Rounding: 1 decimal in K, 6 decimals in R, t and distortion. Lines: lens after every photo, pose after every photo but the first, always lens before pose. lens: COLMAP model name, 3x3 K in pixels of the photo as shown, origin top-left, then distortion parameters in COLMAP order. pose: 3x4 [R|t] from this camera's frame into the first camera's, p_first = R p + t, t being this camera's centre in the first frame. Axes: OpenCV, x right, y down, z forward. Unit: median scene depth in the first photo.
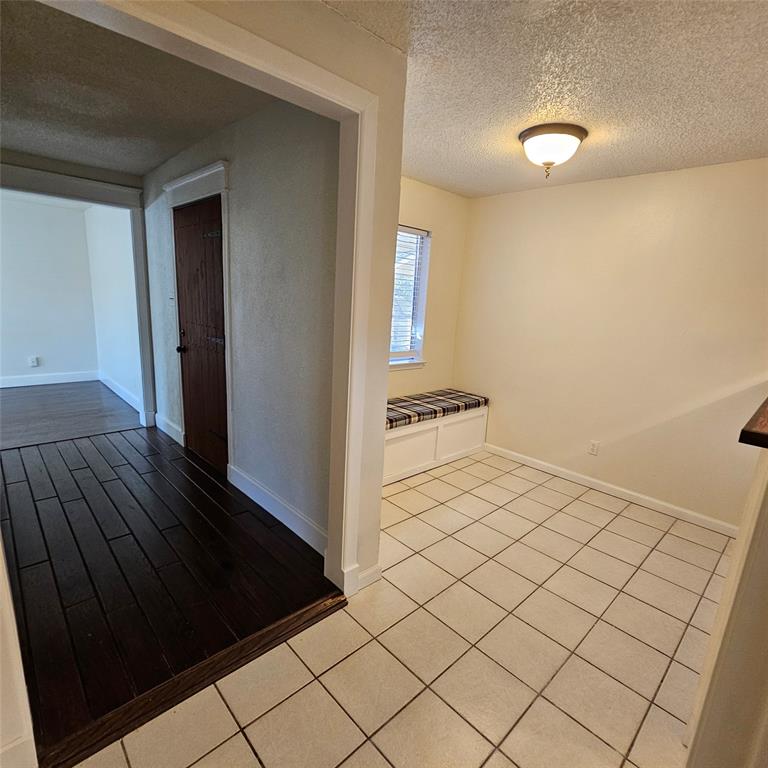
lens RADIAL K [[425.0, 0, 385.1], [0, 425.0, 388.0], [0, 0, 1]] dist [-0.004529, -0.001503]
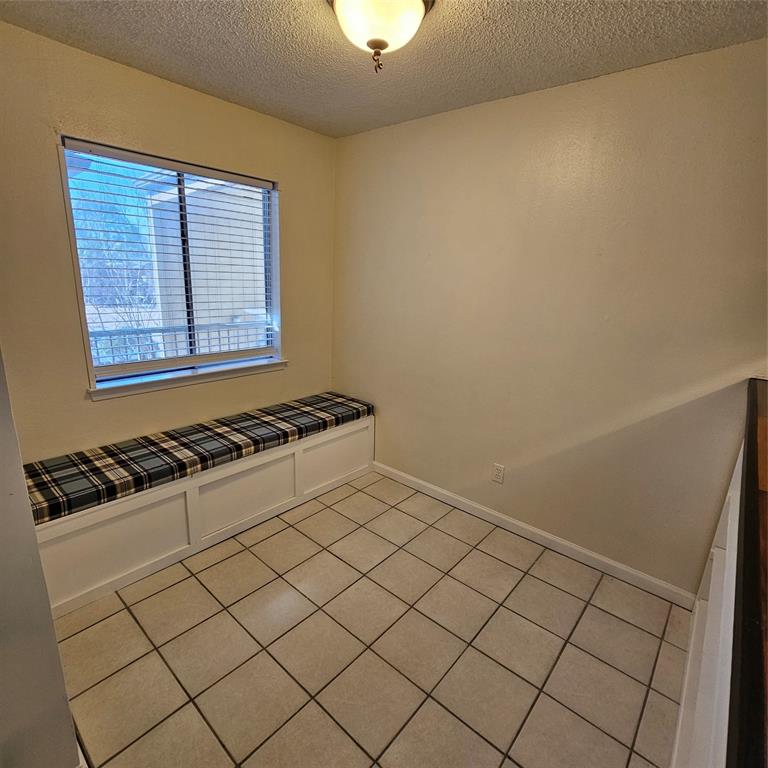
lens RADIAL K [[419.6, 0, 383.2], [0, 419.6, 380.9], [0, 0, 1]] dist [-0.001784, -0.000994]
pose [[0.995449, -0.047777, 0.082451, 0.217005], [0.044320, 0.998080, 0.043269, -0.055193], [-0.084360, -0.039418, 0.995655, 0.267395]]
